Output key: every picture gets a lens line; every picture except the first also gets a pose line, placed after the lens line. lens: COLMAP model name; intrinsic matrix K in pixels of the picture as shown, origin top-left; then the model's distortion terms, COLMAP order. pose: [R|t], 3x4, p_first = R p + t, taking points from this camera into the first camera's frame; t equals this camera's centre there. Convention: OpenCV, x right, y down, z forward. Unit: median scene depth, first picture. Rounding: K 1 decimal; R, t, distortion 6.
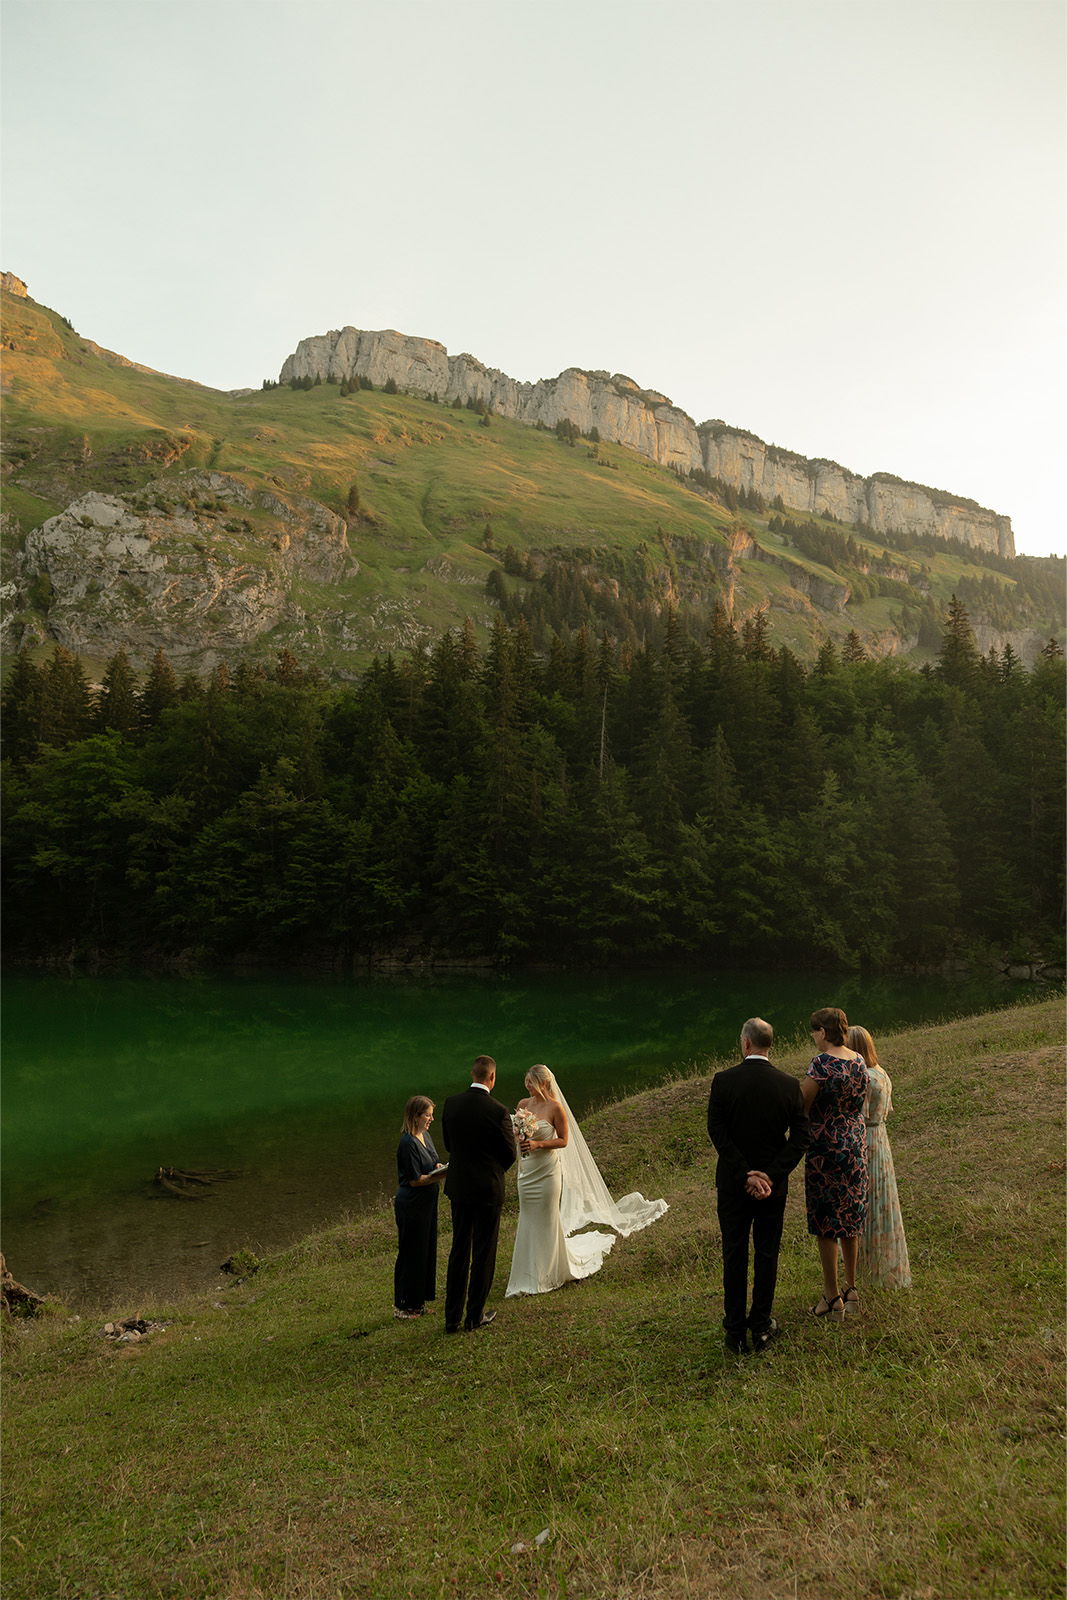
lens RADIAL K [[1743.8, 0, 532.8], [0, 1743.8, 846.0], [0, 0, 1]] dist [0.092021, -0.027928]
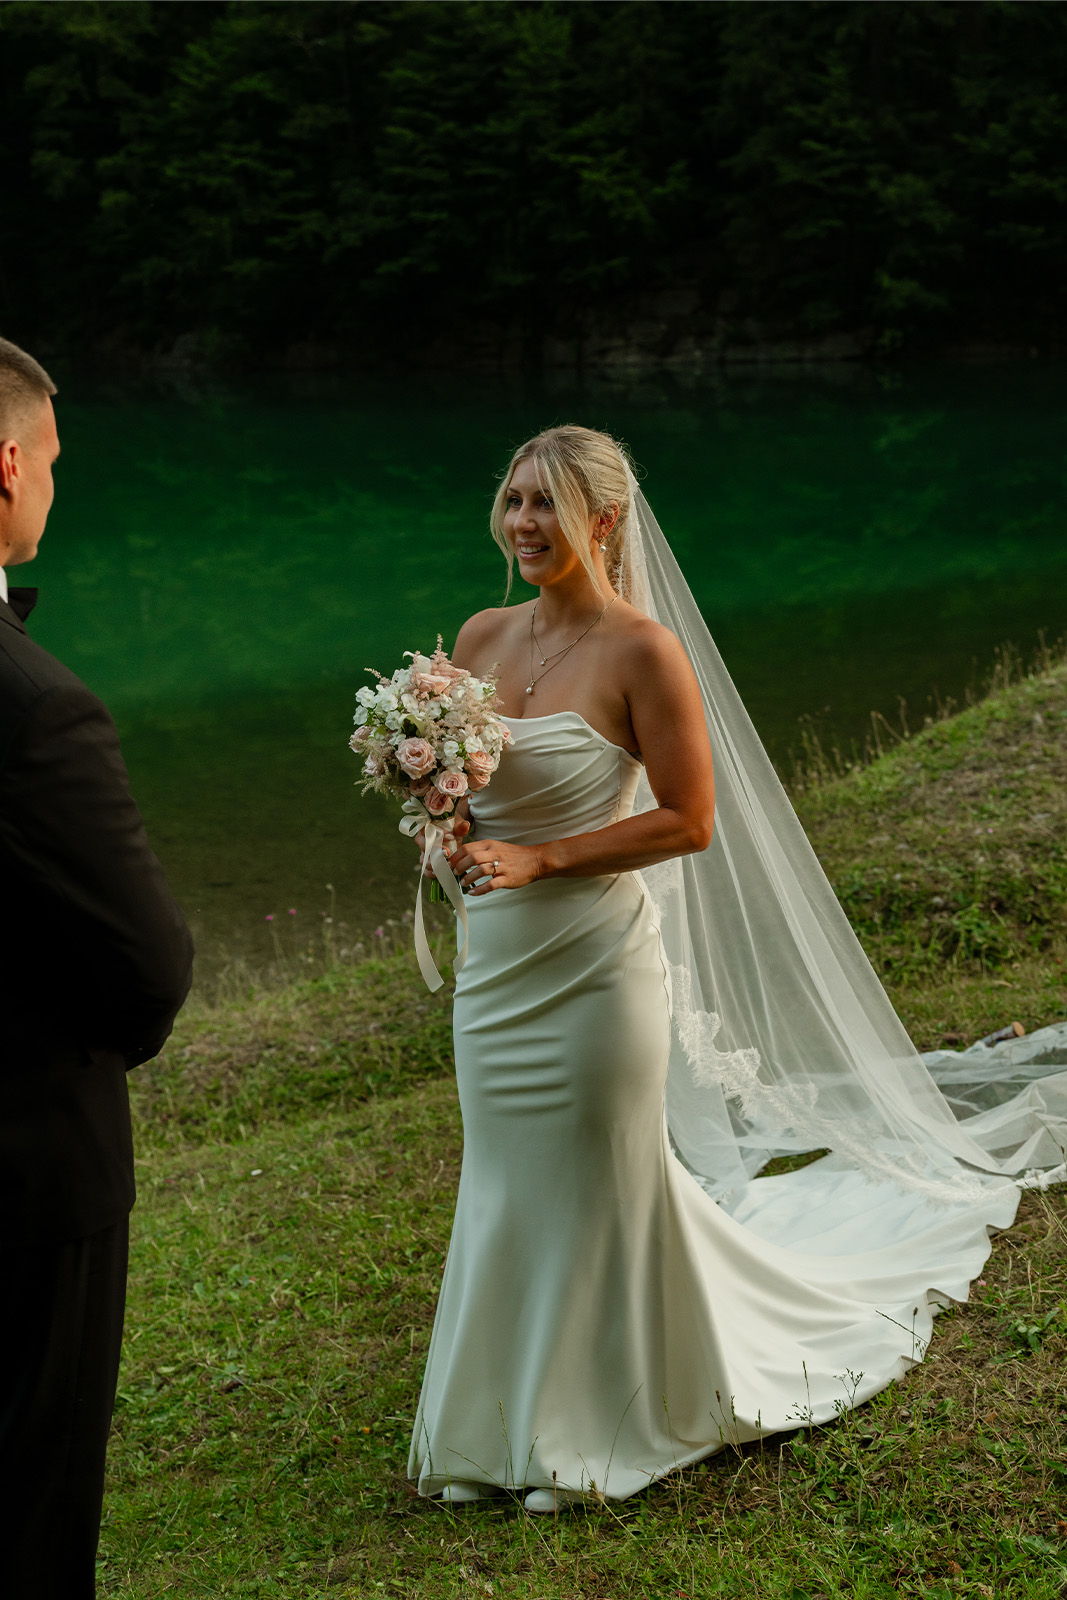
lens RADIAL K [[1743.8, 0, 532.8], [0, 1743.8, 846.0], [0, 0, 1]] dist [0.092021, -0.027928]
pose [[0.951683, 0.028256, -0.305779, 0.039239], [0.045586, 0.971725, 0.231673, 0.084895], [0.303679, -0.234418, 0.923486, 0.549589]]
